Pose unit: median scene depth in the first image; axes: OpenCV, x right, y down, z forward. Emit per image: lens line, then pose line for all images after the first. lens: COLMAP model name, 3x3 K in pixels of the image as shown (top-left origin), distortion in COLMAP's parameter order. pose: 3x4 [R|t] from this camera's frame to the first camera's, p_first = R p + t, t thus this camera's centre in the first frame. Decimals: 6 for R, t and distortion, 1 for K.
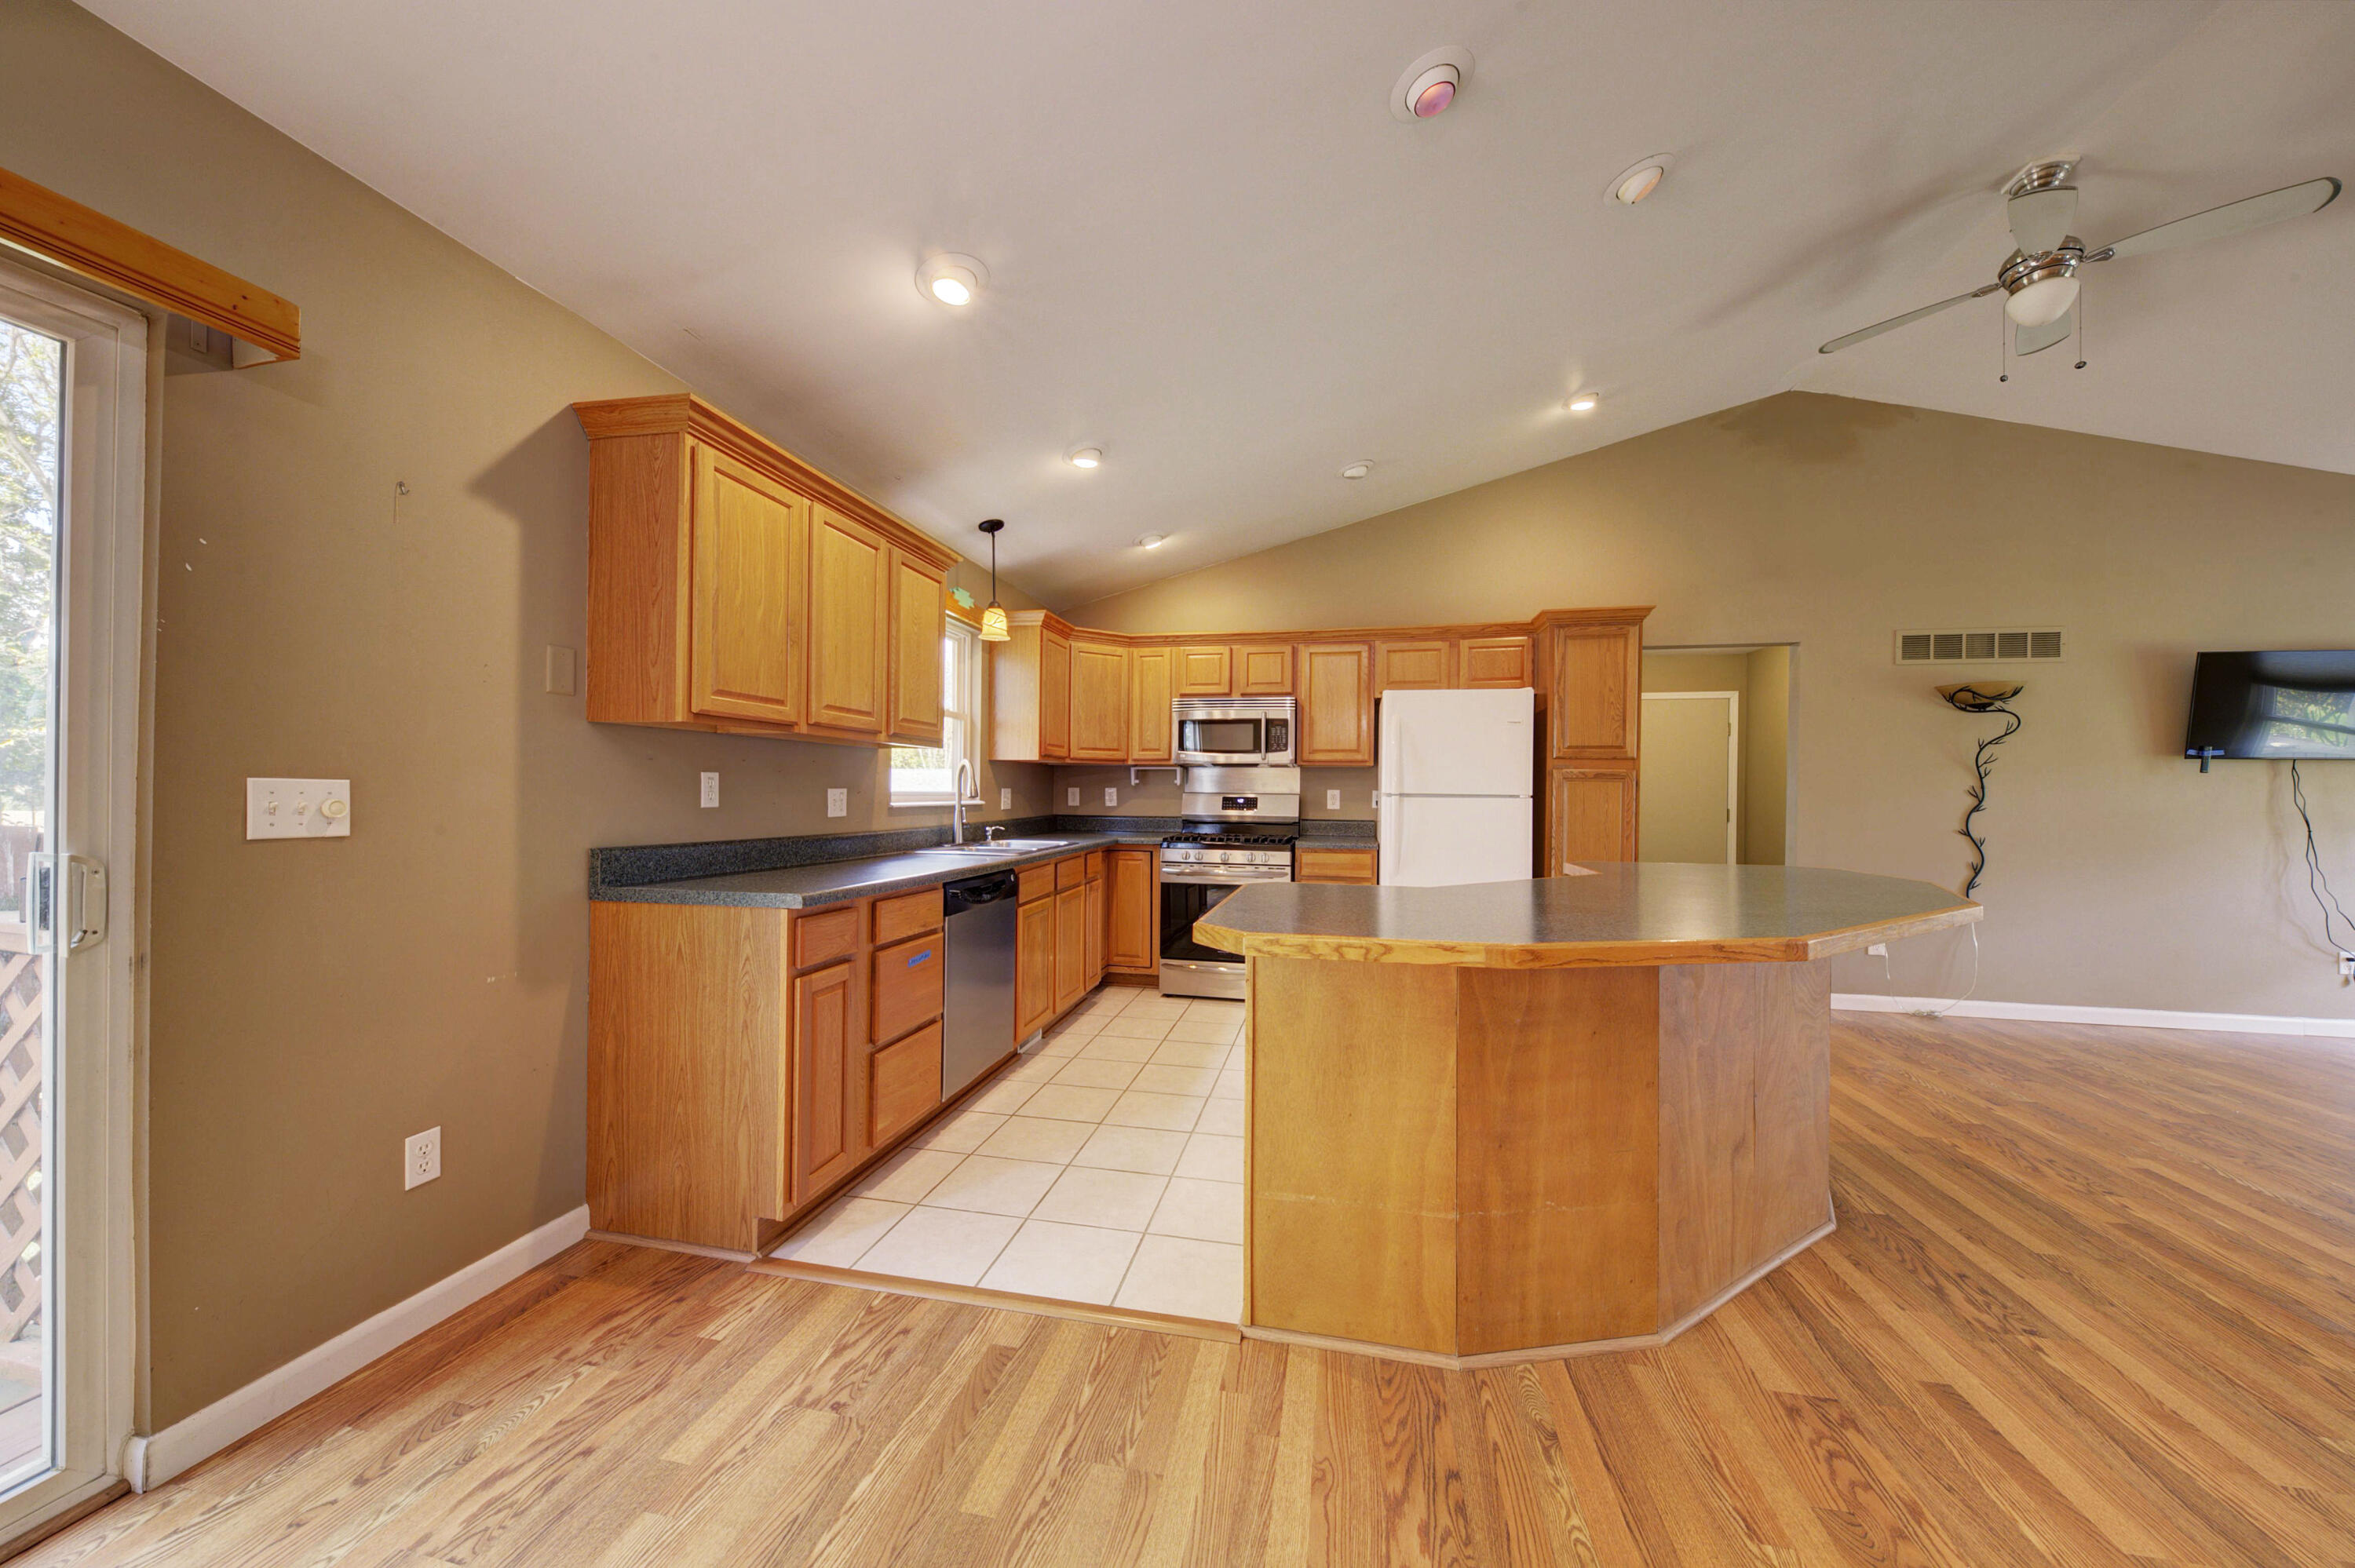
lens RADIAL K [[815.7, 0, 1181.3], [0, 815.7, 792.8], [0, 0, 1]] dist [0.003597, -0.003134]
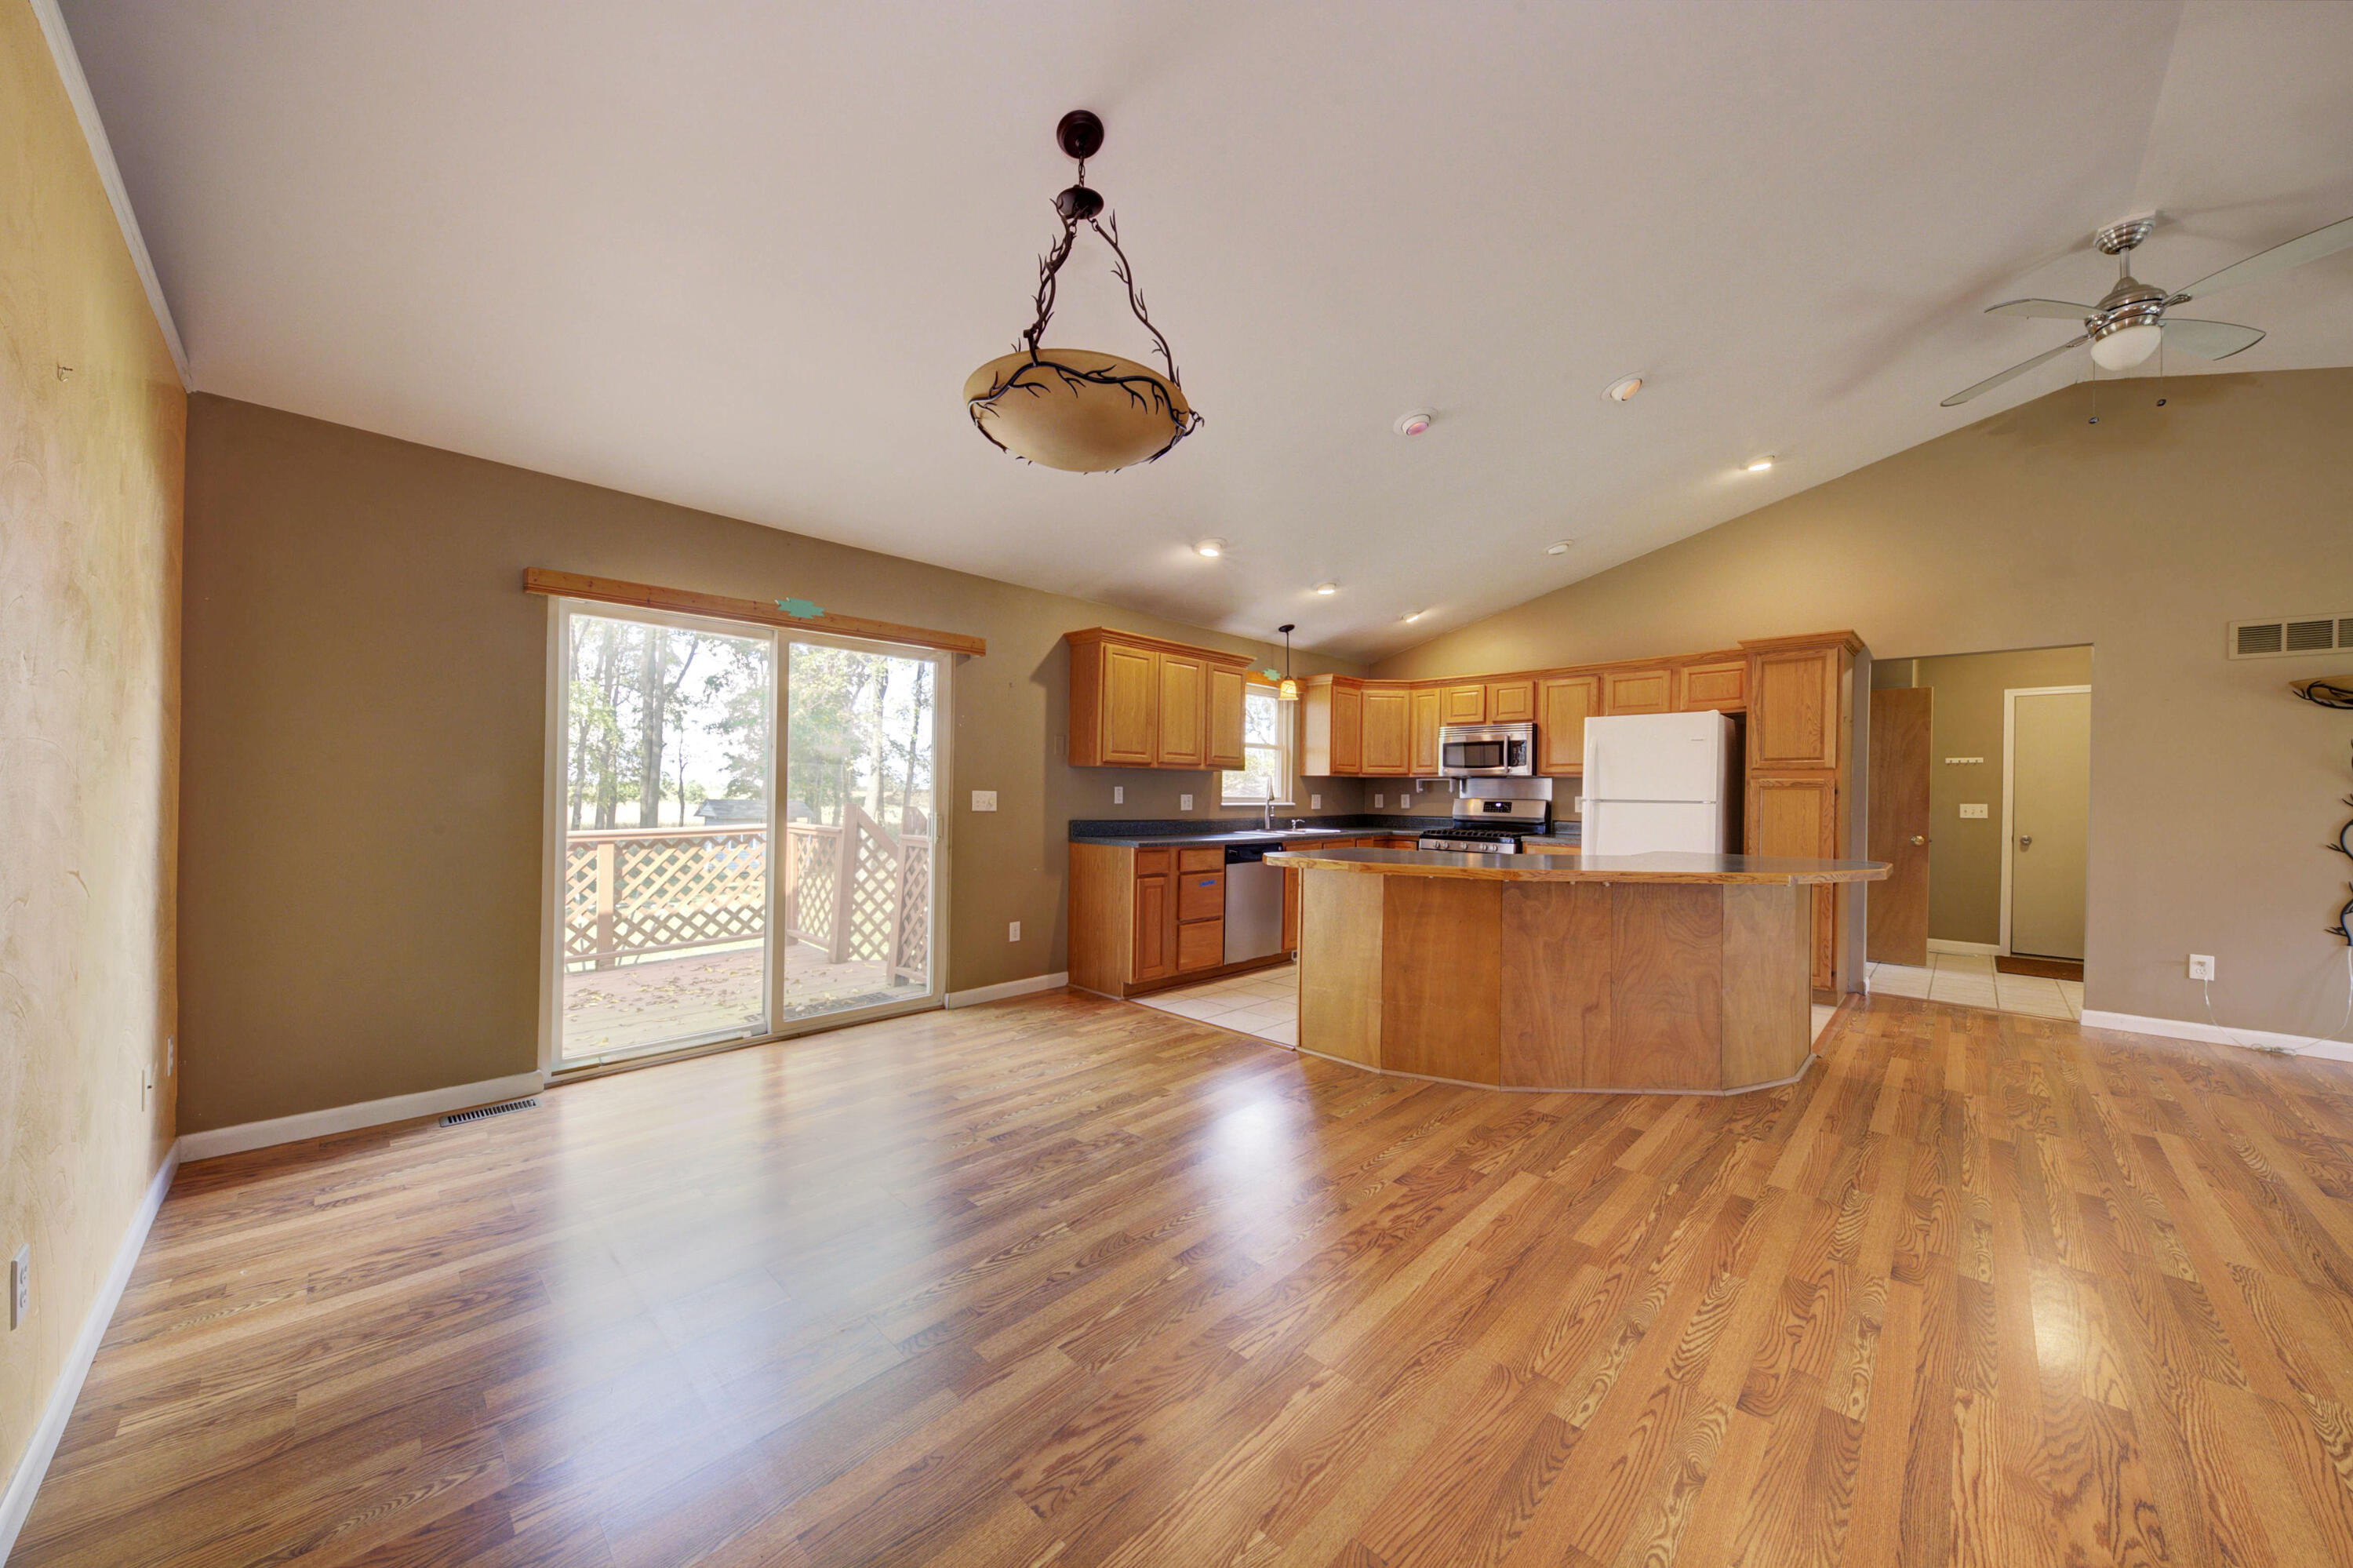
lens RADIAL K [[815.1, 0, 1172.3], [0, 815.1, 791.7], [0, 0, 1]] dist [0.003597, -0.003134]
pose [[0.841648, 0.000130, -0.540027, 0.584296], [-0.005106, 0.999957, -0.007718, 0.002802], [0.540003, 0.009253, 0.841612, -0.599788]]
